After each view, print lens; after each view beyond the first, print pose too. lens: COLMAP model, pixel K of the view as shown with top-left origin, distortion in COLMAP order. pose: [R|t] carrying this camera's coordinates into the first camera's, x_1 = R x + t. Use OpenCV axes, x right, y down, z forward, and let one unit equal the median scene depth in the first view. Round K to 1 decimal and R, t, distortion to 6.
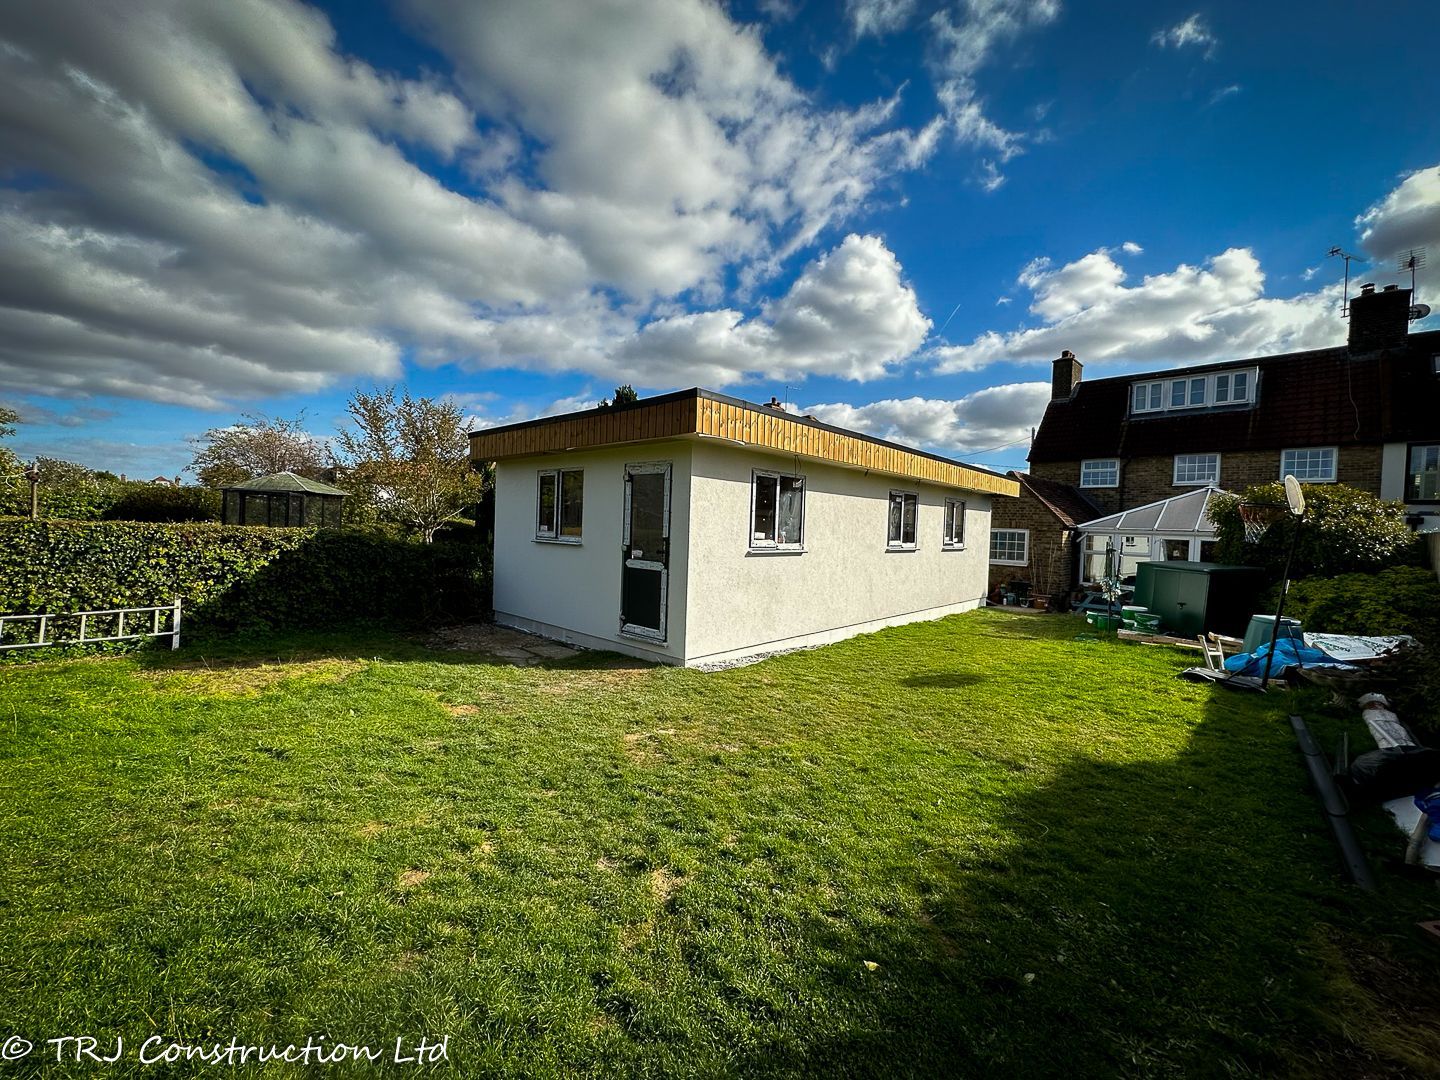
lens RADIAL K [[575.8, 0, 720.0], [0, 575.8, 540.4], [0, 0, 1]] dist [-0.002332, 0.000299]
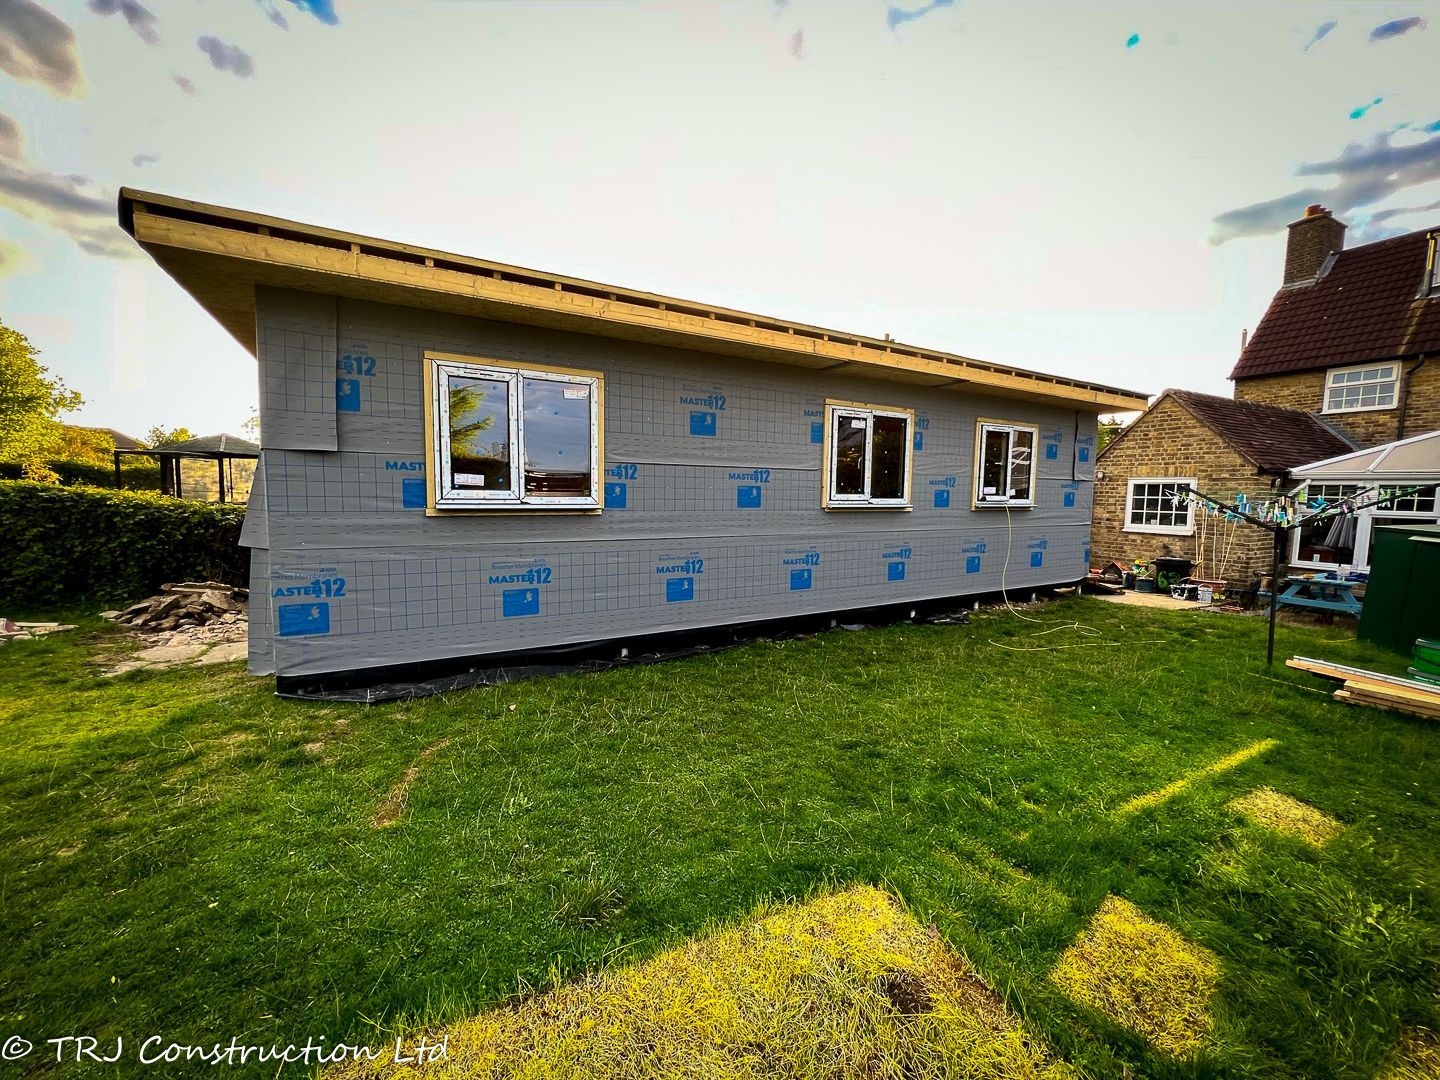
lens RADIAL K [[575.8, 0, 719.9], [0, 575.8, 542.7], [0, 0, 1]] dist [-0.002332, 0.000299]
pose [[0.955524, 0.005096, -0.294869, 0.251045], [0.011703, 0.998408, 0.055178, 0.013686], [0.294680, -0.056175, 0.953943, 0.260533]]
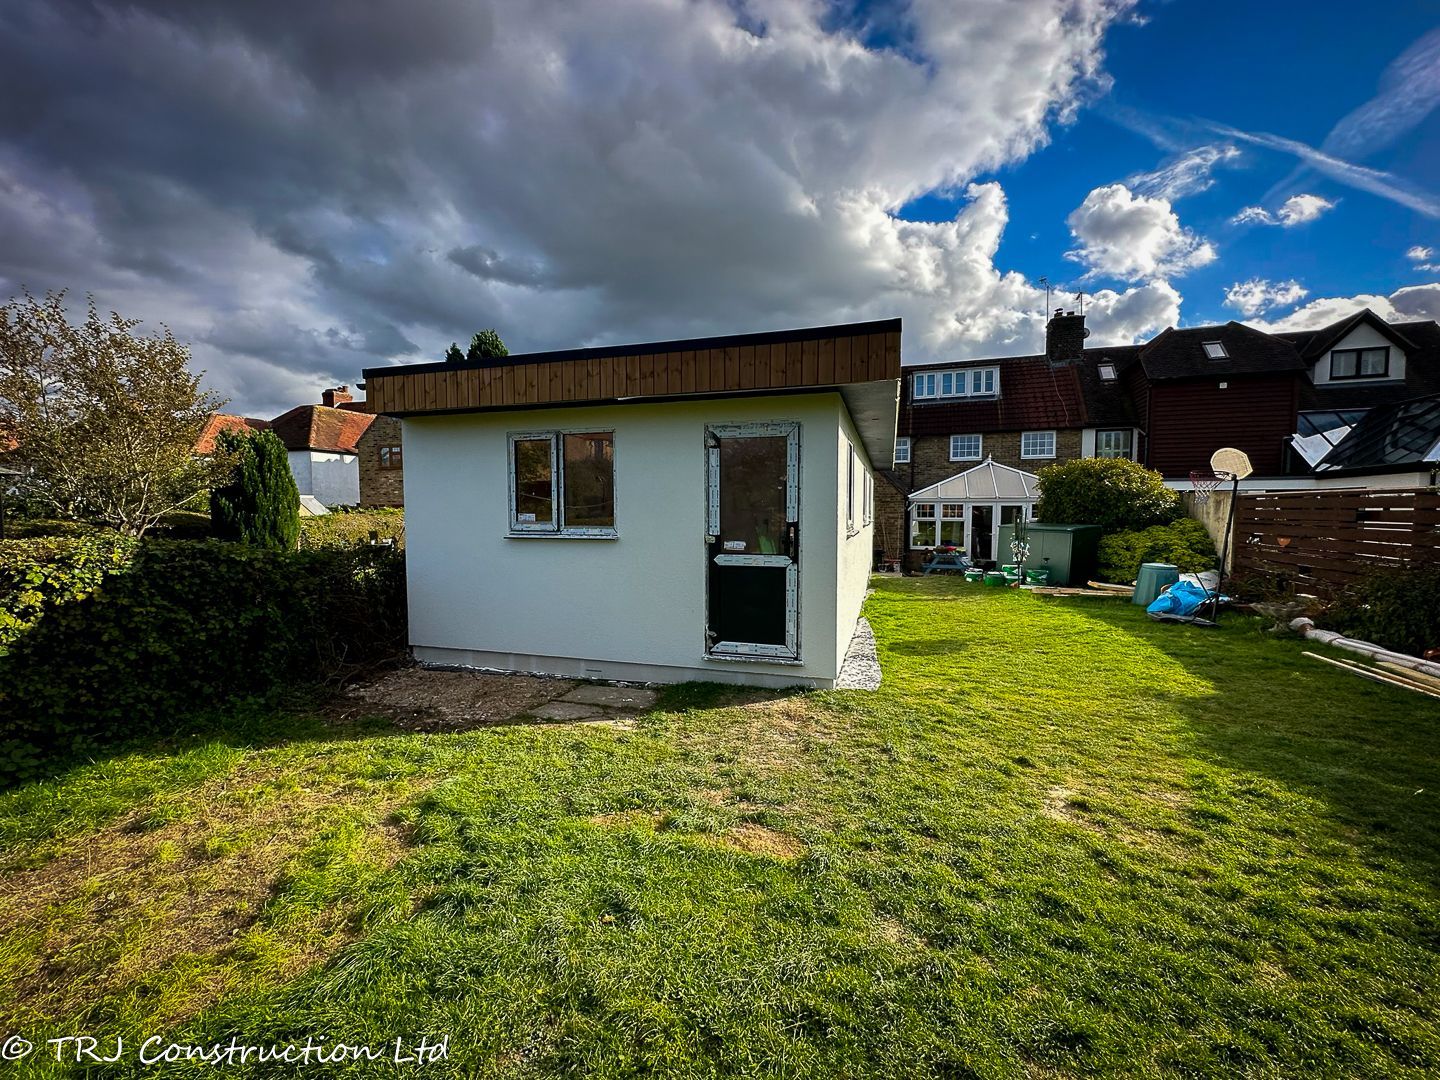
lens RADIAL K [[575.8, 0, 721.3], [0, 575.8, 537.4], [0, 0, 1]] dist [-0.002332, 0.000299]
pose [[0.898198, -0.057720, 0.435785, -0.234151], [0.043827, 0.998161, 0.041876, -0.009616], [-0.437401, -0.018513, 0.899076, 0.168317]]
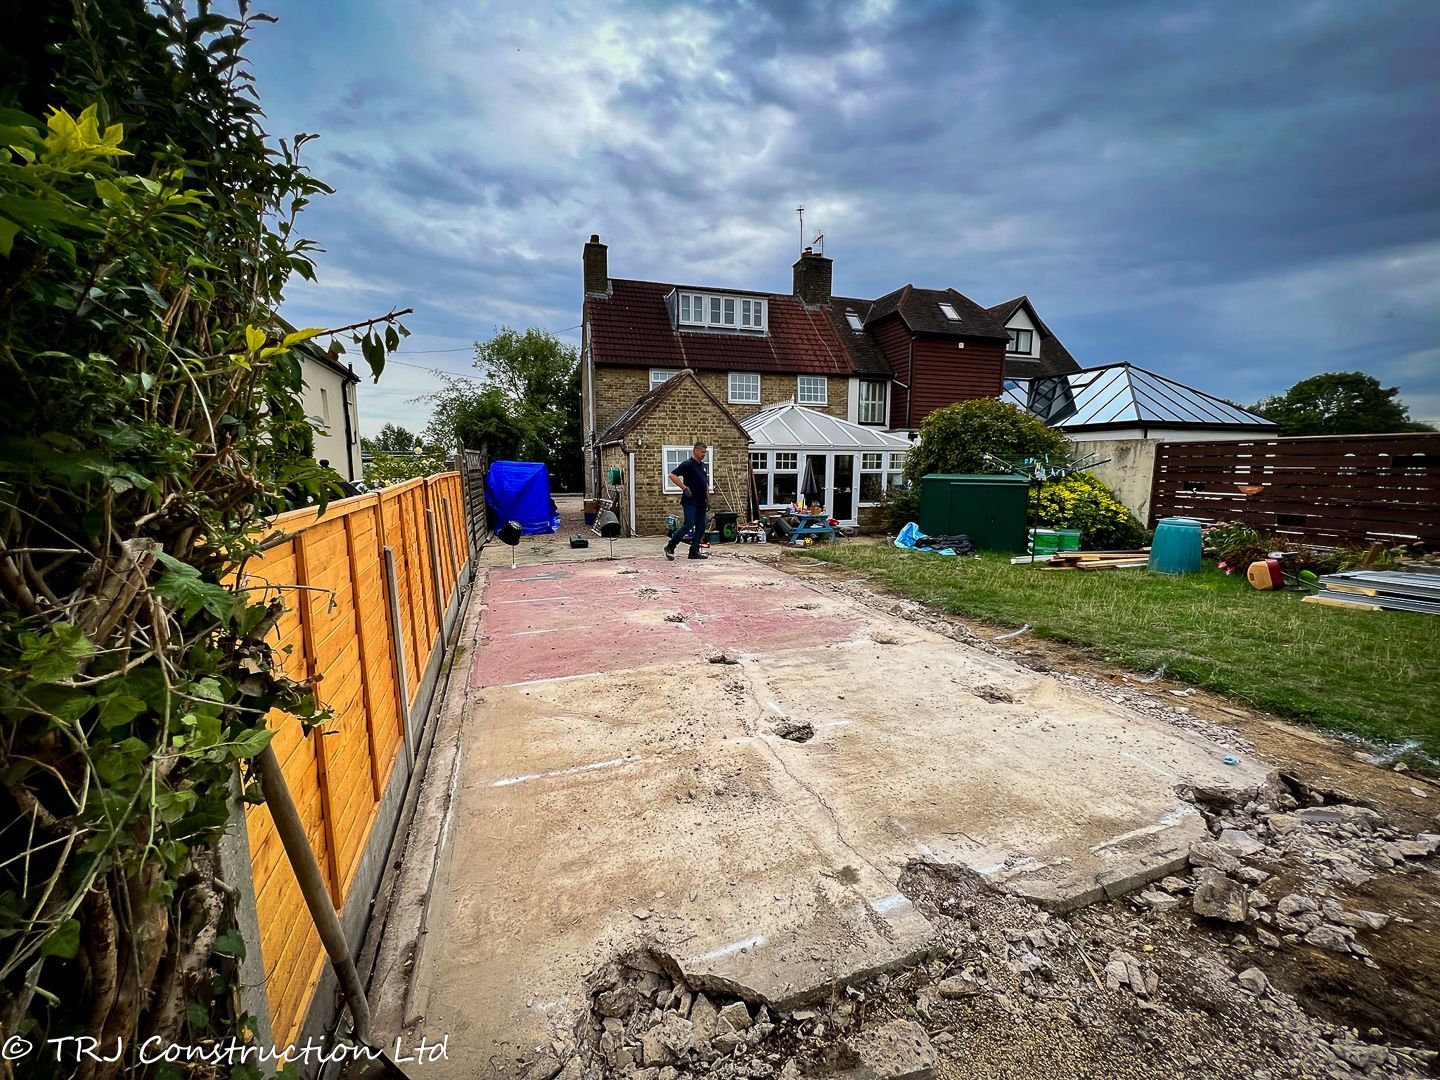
lens RADIAL K [[575.8, 0, 722.3], [0, 575.8, 543.2], [0, 0, 1]] dist [-0.002332, 0.000299]
pose [[0.458642, -0.155407, 0.874926, -0.205553], [0.037286, 0.987087, 0.155784, -0.012195], [-0.887838, -0.038827, 0.458515, 0.711407]]
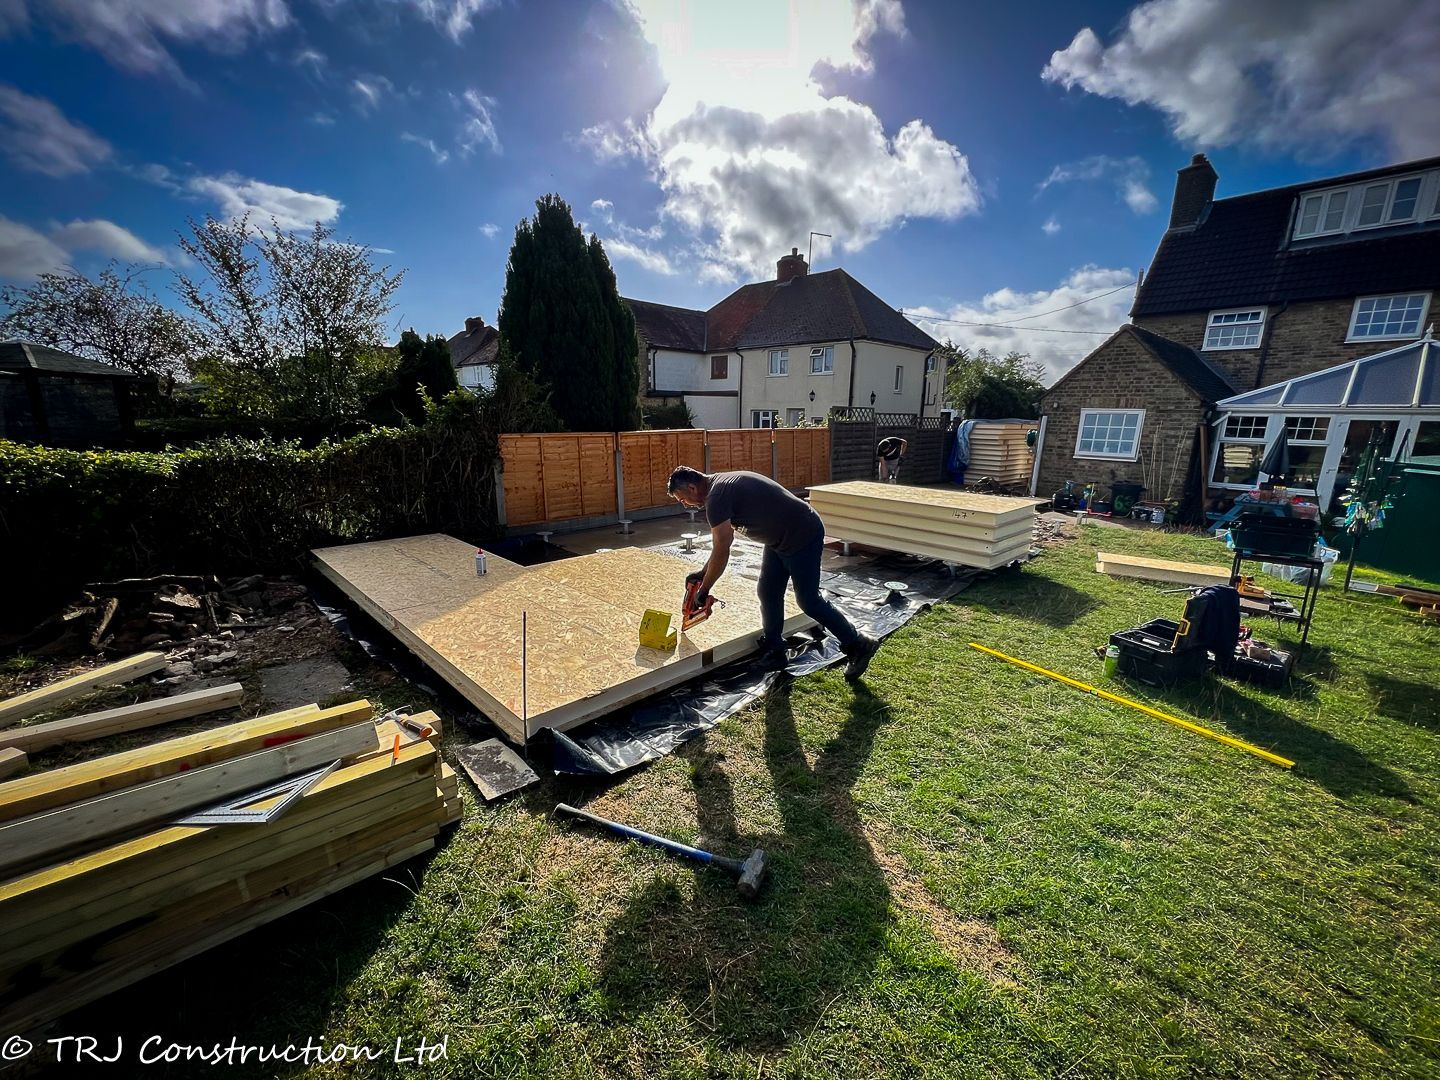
lens RADIAL K [[575.8, 0, 719.9], [0, 575.8, 541.7], [0, 0, 1]] dist [-0.002332, 0.000299]
pose [[0.998878, -0.009840, -0.046325, 0.048731], [0.018655, 0.980840, 0.193920, -0.006954], [0.043529, -0.194567, 0.979923, 0.285991]]
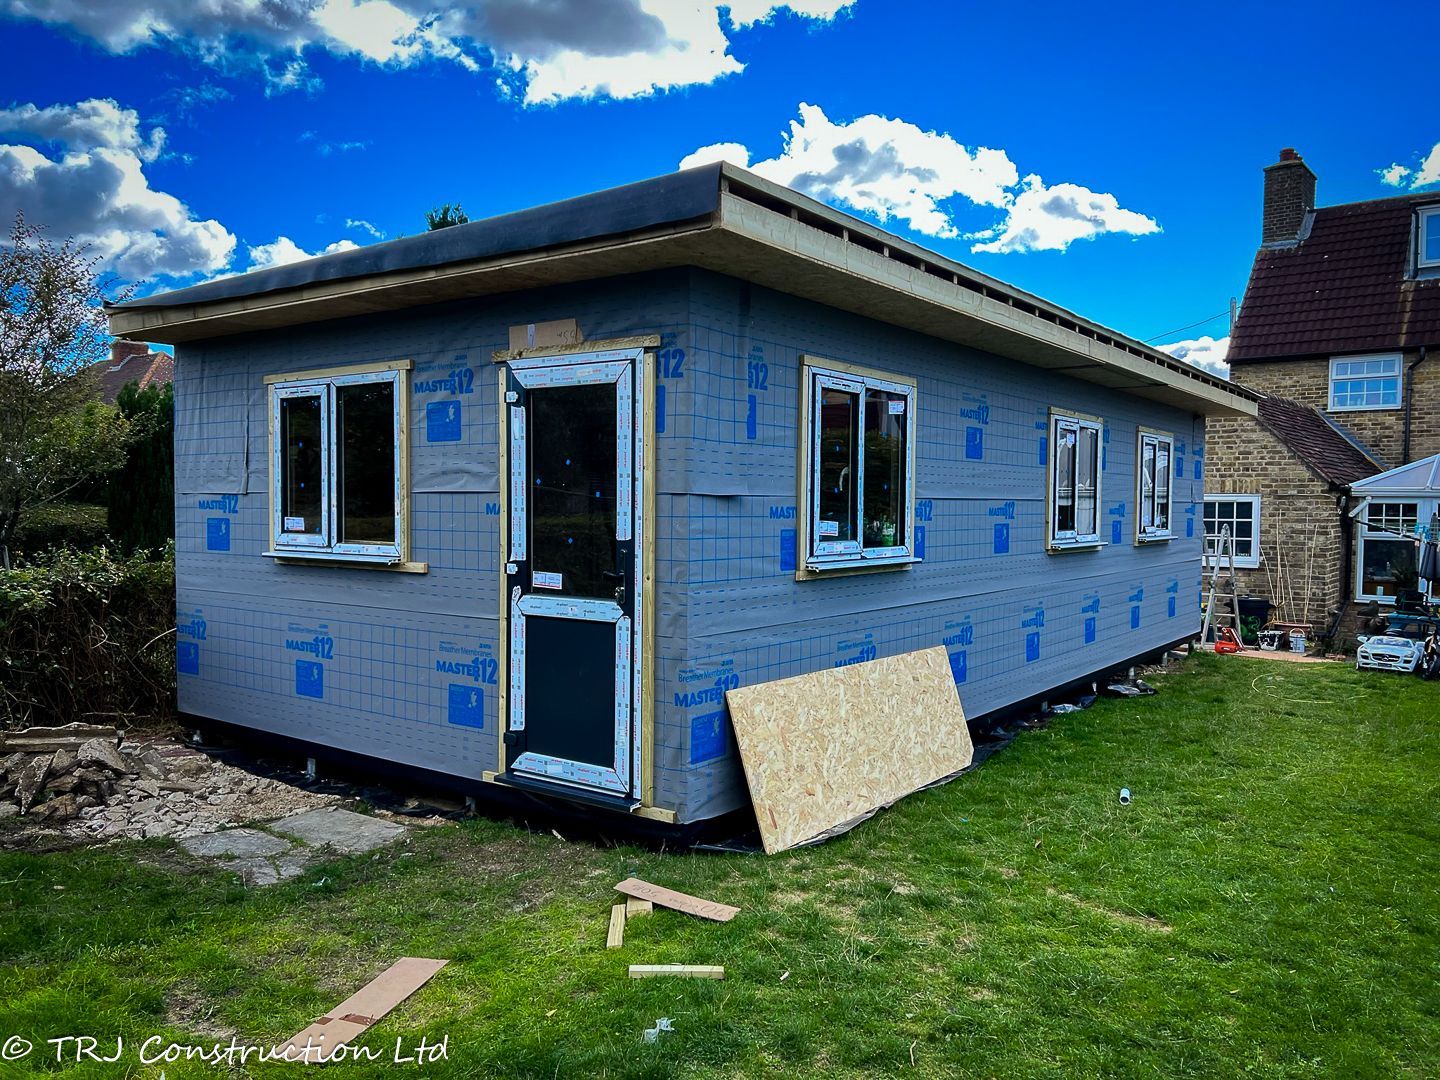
lens RADIAL K [[1082.3, 0, 712.9], [0, 1082.3, 537.0], [0, 0, 1]] dist [0.059241, -0.056580]
pose [[0.993877, -0.030079, 0.106319, -0.052496], [0.029189, 0.999525, 0.009912, -0.006308], [-0.106567, -0.006748, 0.994283, 0.107059]]
